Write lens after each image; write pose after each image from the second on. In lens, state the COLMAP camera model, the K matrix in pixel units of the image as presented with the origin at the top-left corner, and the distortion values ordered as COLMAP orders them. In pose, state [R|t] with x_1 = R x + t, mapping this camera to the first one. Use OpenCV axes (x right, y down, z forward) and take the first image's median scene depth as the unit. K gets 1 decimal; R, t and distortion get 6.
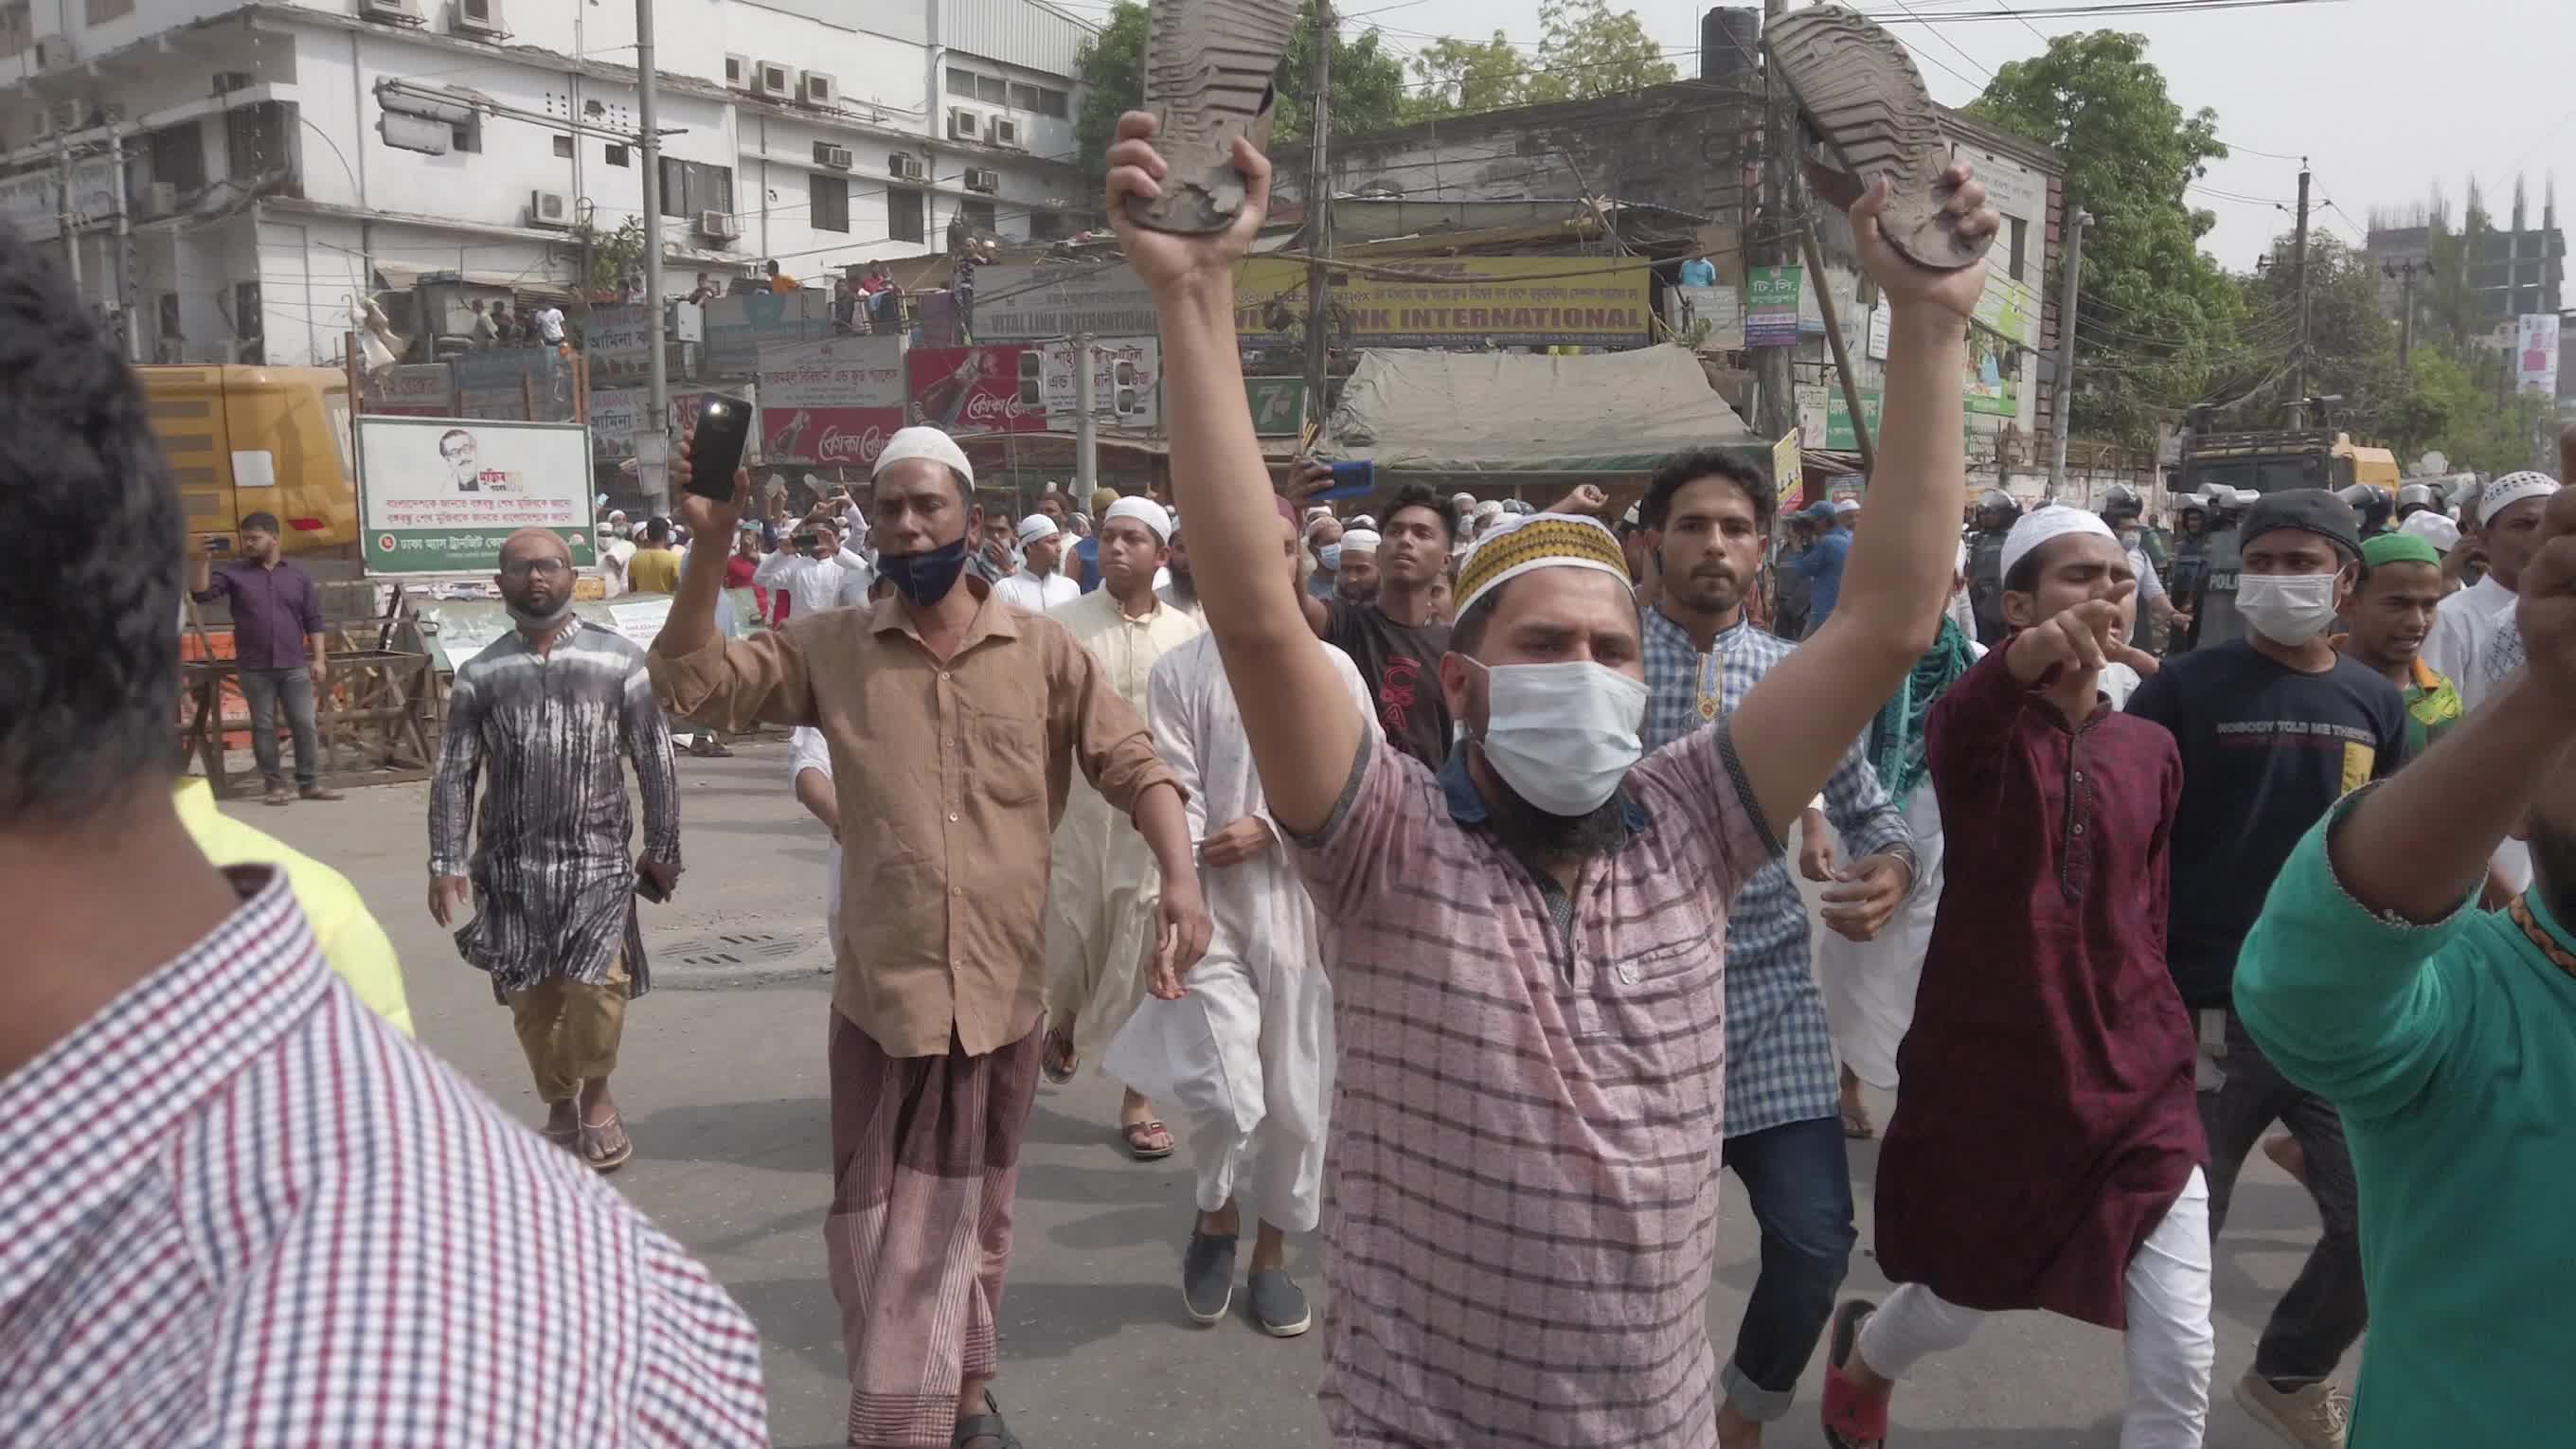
lens RADIAL K [[1997.7, 0, 1282.3], [0, 1997.7, 727.5], [0, 0, 1]] dist [0.075850, -0.082155]
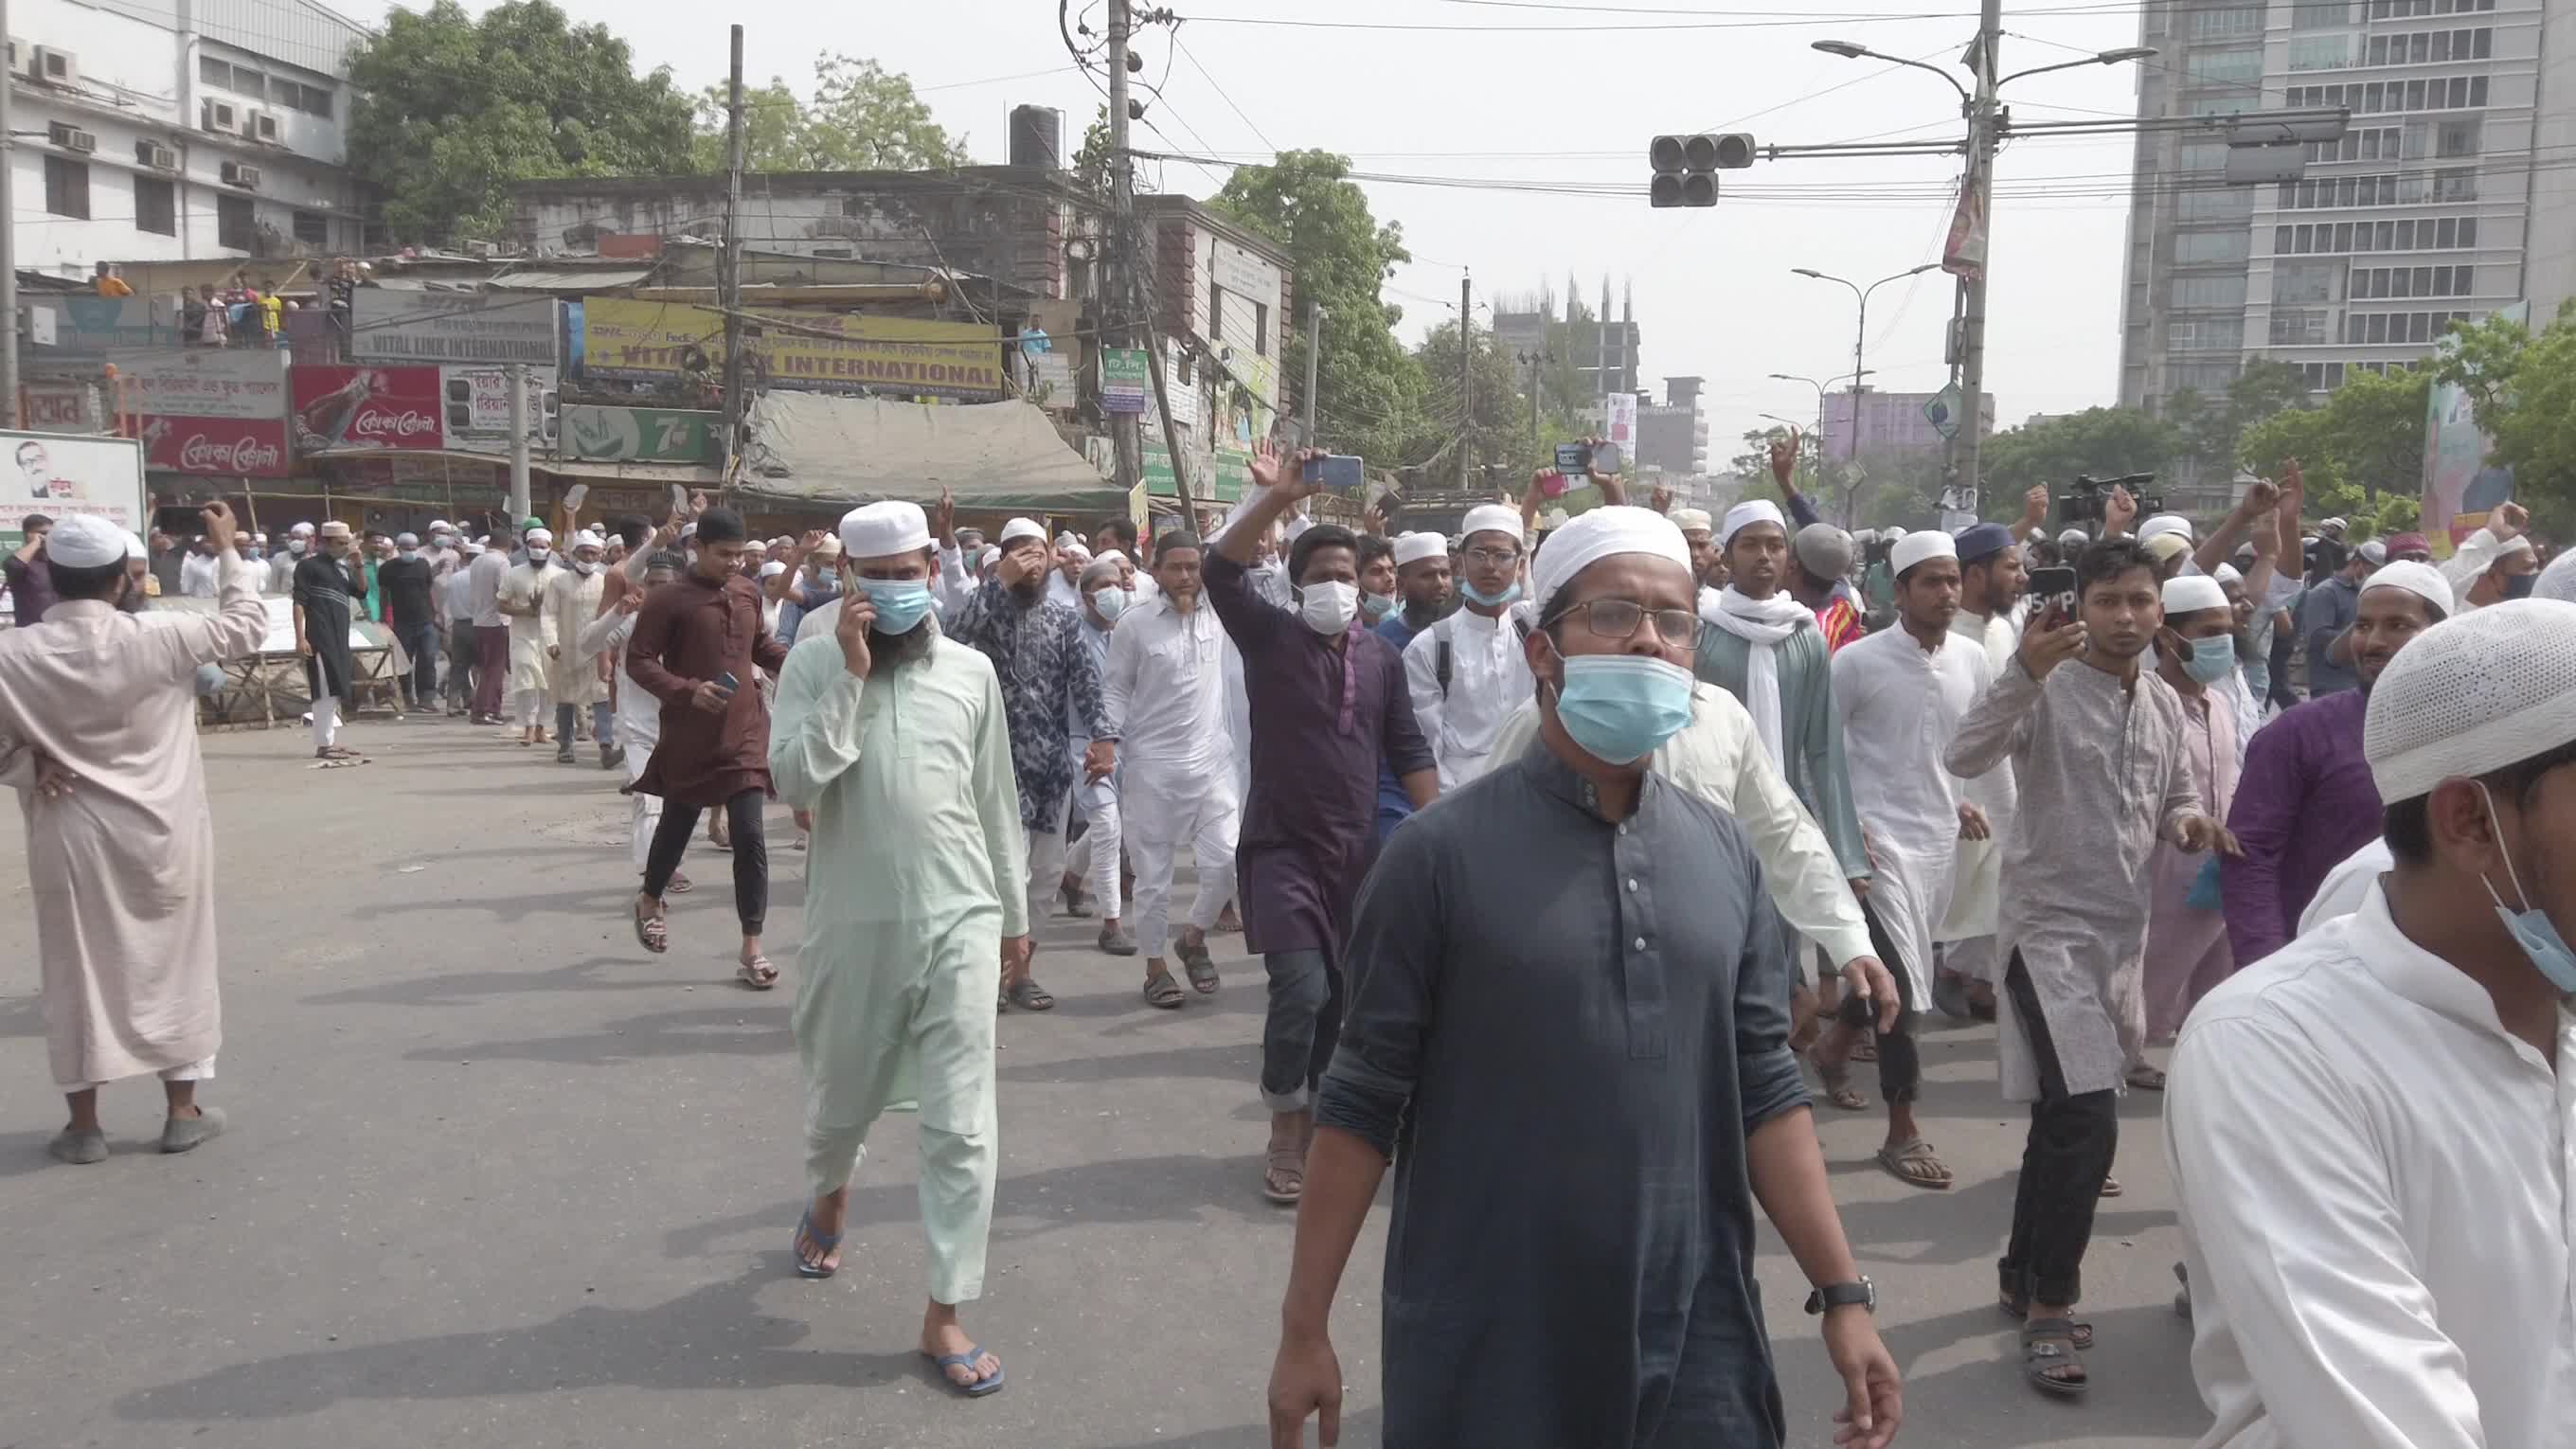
lens RADIAL K [[1997.7, 0, 1282.3], [0, 1997.7, 727.5], [0, 0, 1]] dist [0.075850, -0.082155]
pose [[0.927017, -0.011809, 0.374833, -0.064306], [0.016746, 0.999811, -0.009918, 0.009988], [-0.374645, 0.015472, 0.927039, -0.090612]]
